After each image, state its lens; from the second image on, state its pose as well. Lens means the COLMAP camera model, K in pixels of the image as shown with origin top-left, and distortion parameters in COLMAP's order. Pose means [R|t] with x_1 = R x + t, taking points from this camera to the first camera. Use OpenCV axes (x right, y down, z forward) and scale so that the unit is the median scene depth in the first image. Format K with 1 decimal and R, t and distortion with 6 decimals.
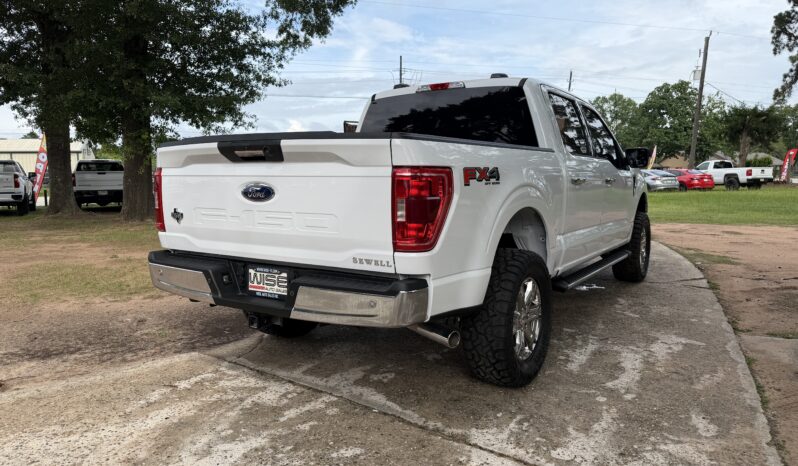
lens RADIAL K [[557.3, 0, 399.0], [0, 557.3, 233.0], [0, 0, 1]] dist [0.048507, -0.061501]
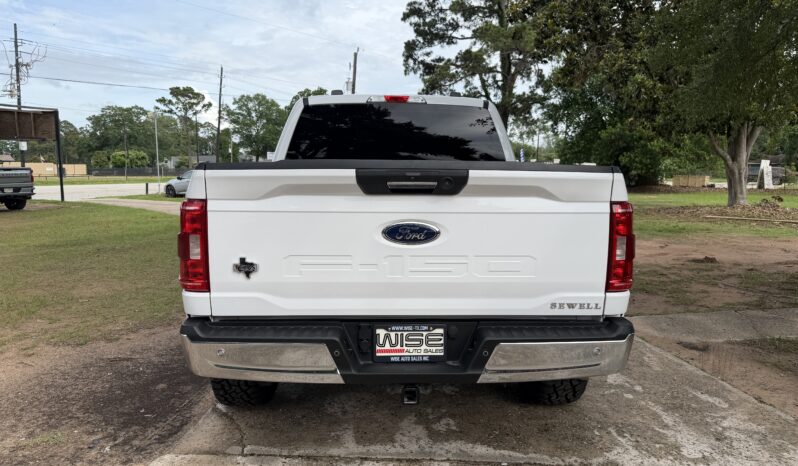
lens RADIAL K [[562.0, 0, 395.5], [0, 562.0, 231.3], [0, 0, 1]] dist [0.052042, -0.091988]
pose [[0.818780, -0.051779, 0.571767, -0.686672], [0.050249, 0.998566, 0.018472, -0.085564], [-0.571904, 0.013606, 0.820208, 0.336493]]
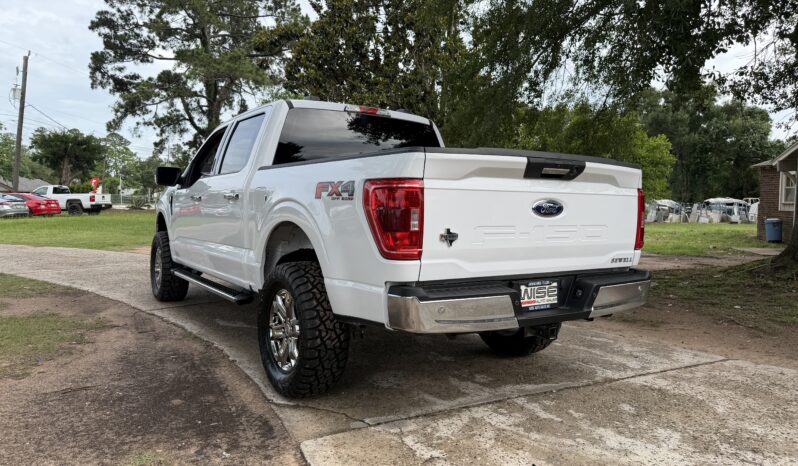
lens RADIAL K [[562.0, 0, 395.5], [0, 562.0, 231.3], [0, 0, 1]] dist [0.052042, -0.091988]
pose [[0.394348, -0.032396, 0.918390, -1.260949], [0.078094, 0.996945, 0.001634, -0.050590], [-0.915637, 0.071077, 0.395673, 0.798824]]
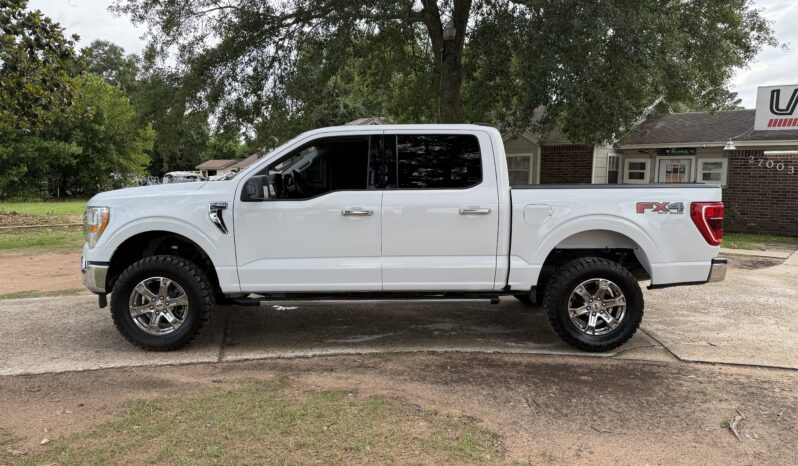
lens RADIAL K [[562.0, 0, 395.5], [0, 562.0, 231.3], [0, 0, 1]] dist [0.052042, -0.091988]
pose [[-0.566457, -0.073159, 0.820838, -1.288378], [0.083712, 0.985791, 0.145630, -0.359135], [-0.819829, 0.151207, -0.552284, 2.787625]]
